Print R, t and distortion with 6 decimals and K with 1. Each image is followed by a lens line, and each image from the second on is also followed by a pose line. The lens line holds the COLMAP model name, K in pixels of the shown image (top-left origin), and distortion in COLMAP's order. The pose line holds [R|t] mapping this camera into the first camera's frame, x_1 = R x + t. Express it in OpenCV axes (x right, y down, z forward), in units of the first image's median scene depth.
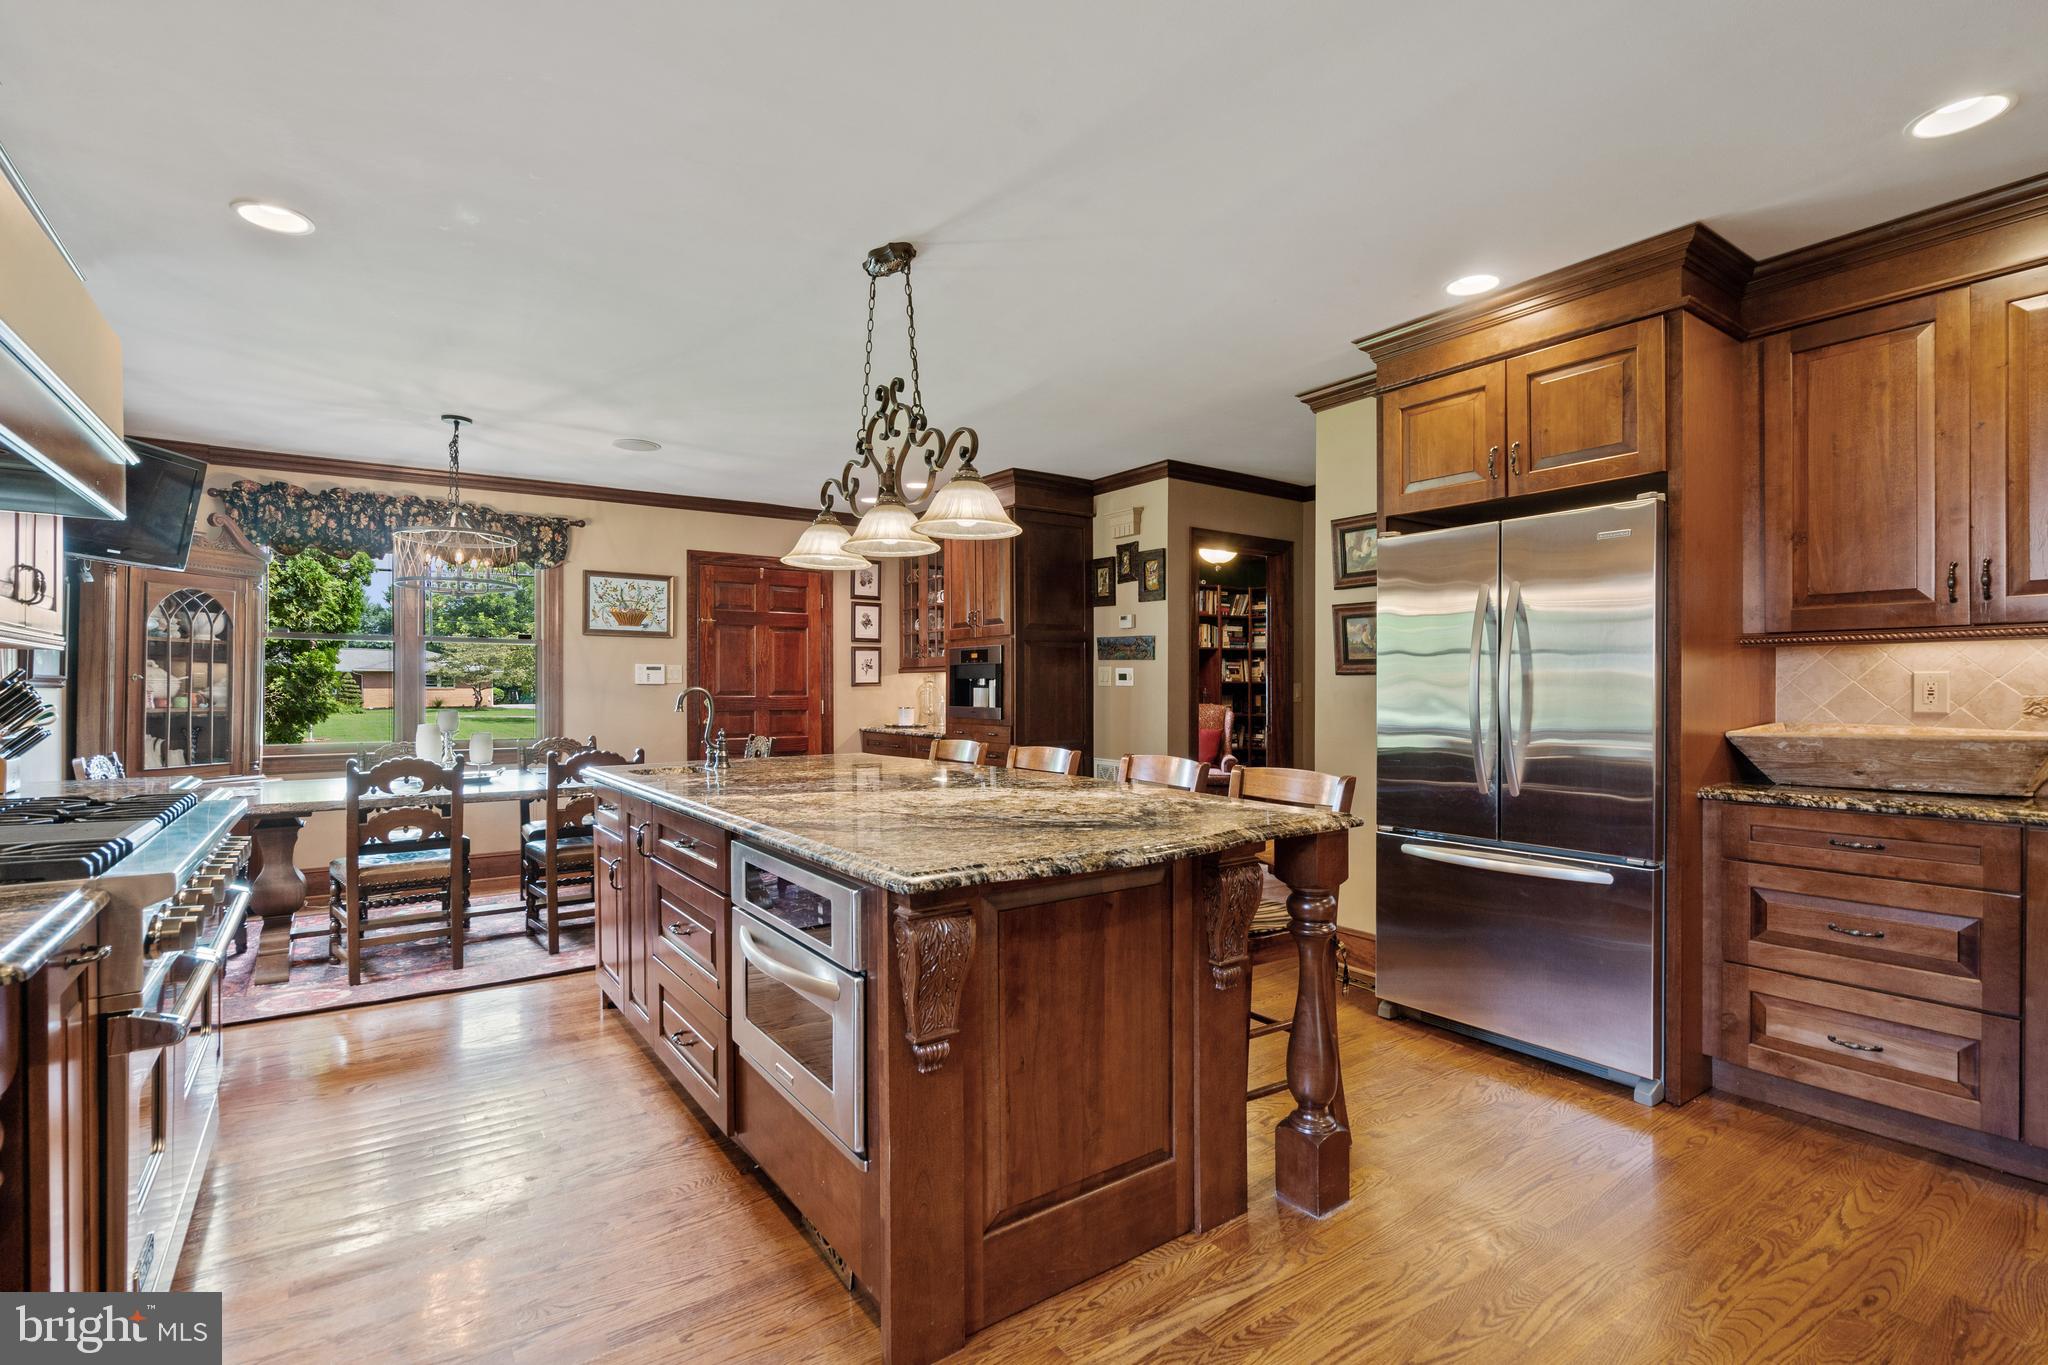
lens RADIAL K [[941.6, 0, 1024.1], [0, 941.6, 677.2], [0, 0, 1]] dist [-0.000199, -0.000784]
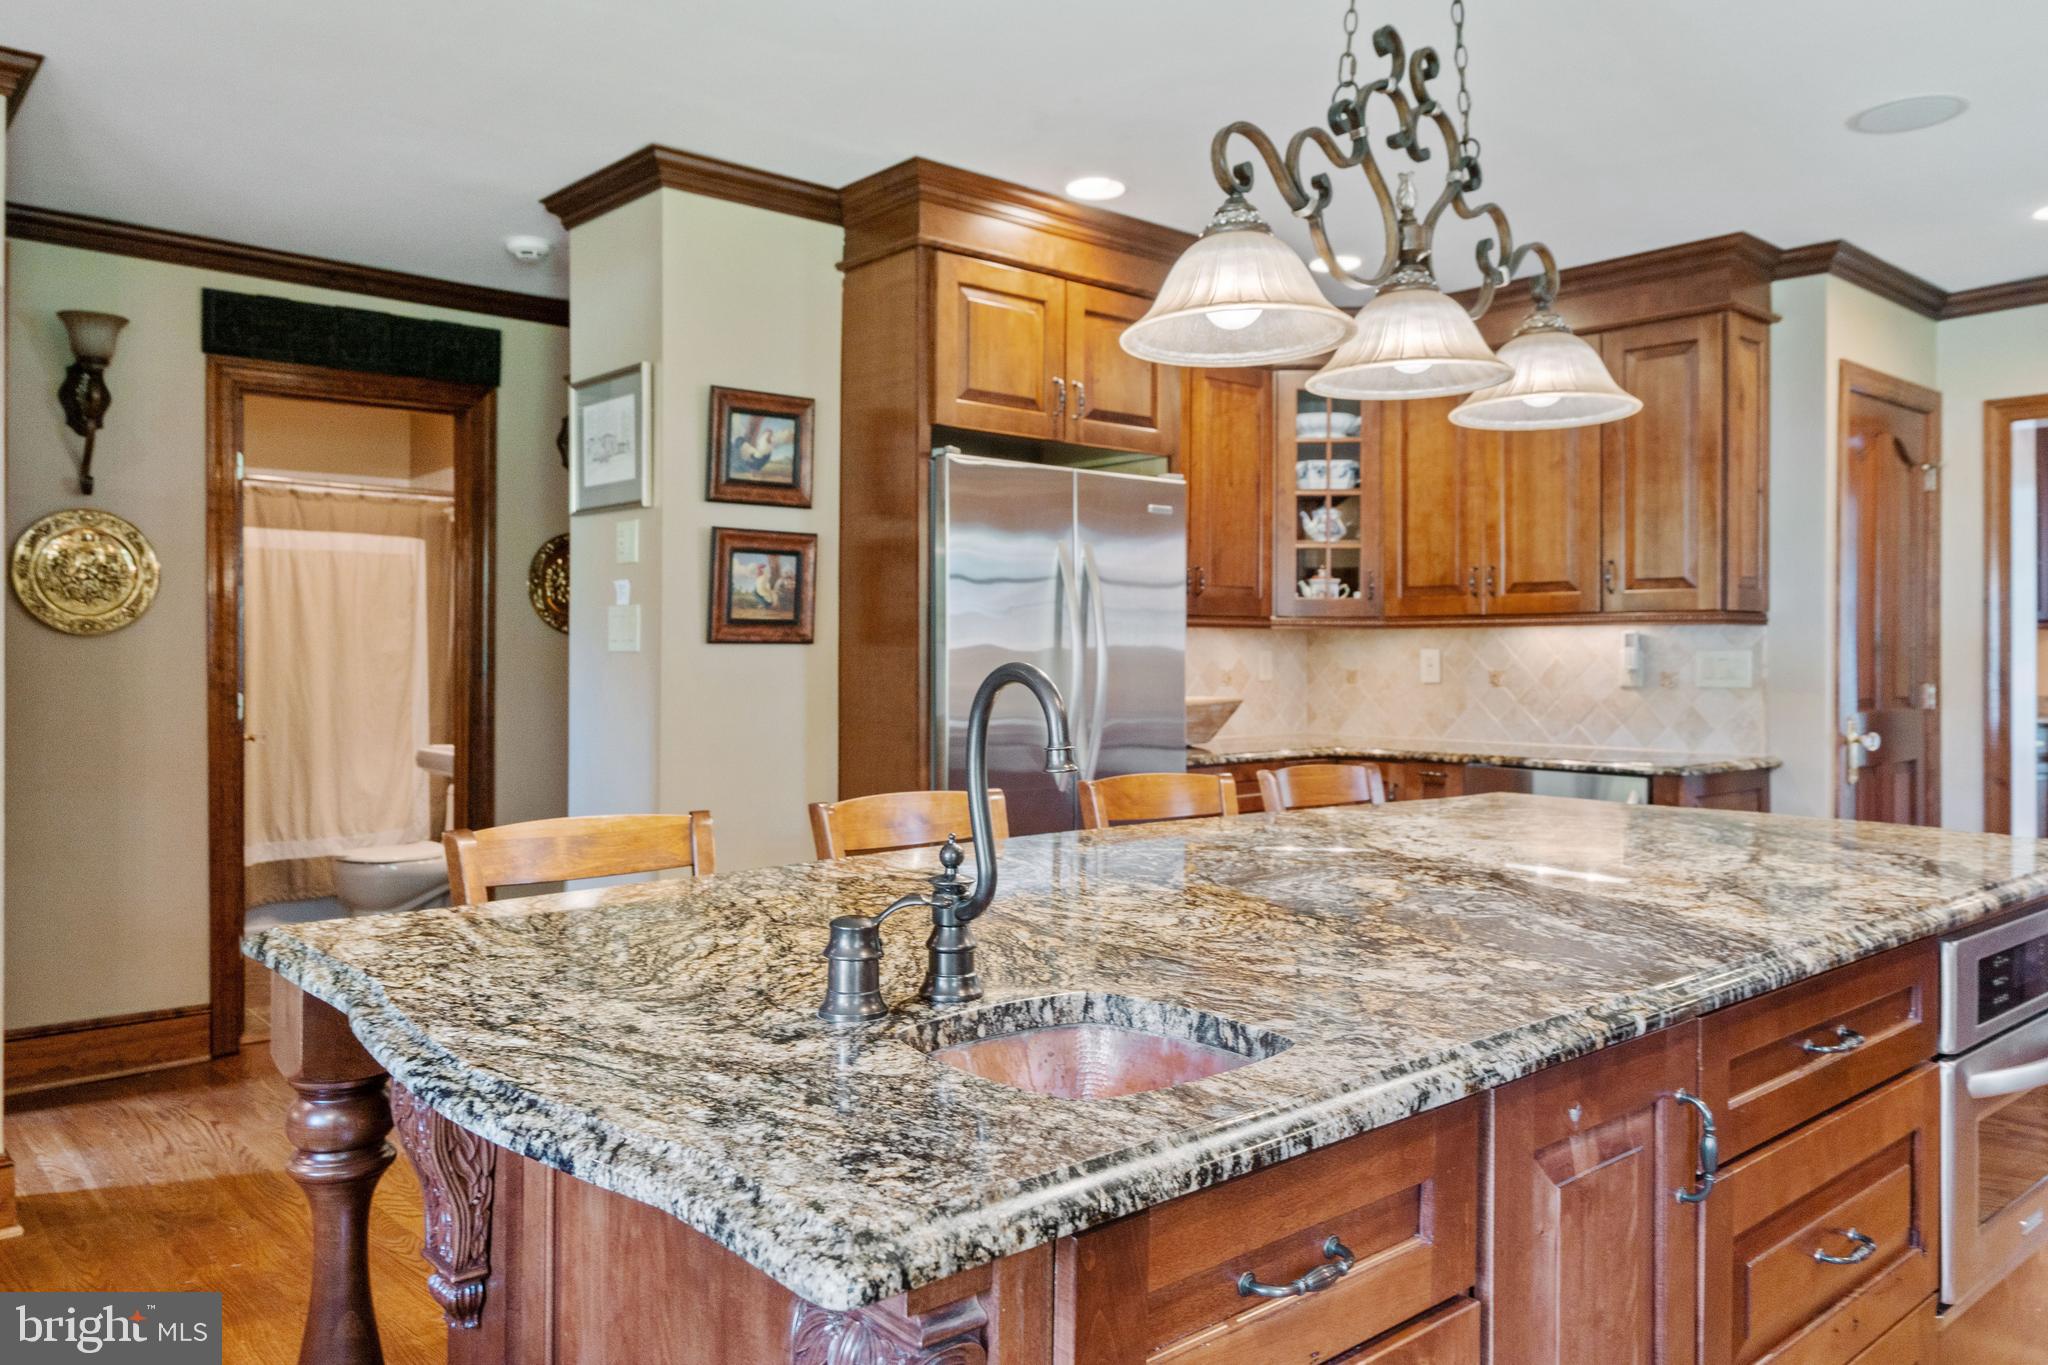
lens RADIAL K [[1503.4, 0, 1024.7], [0, 1503.4, 676.8], [0, 0, 1]] dist [-0.003441, -0.000243]
pose [[-0.116100, -0.001050, 0.993237, -0.750130], [0.000650, 0.999999, 0.001134, 0.021621], [-0.993237, 0.000777, -0.116099, 1.052039]]
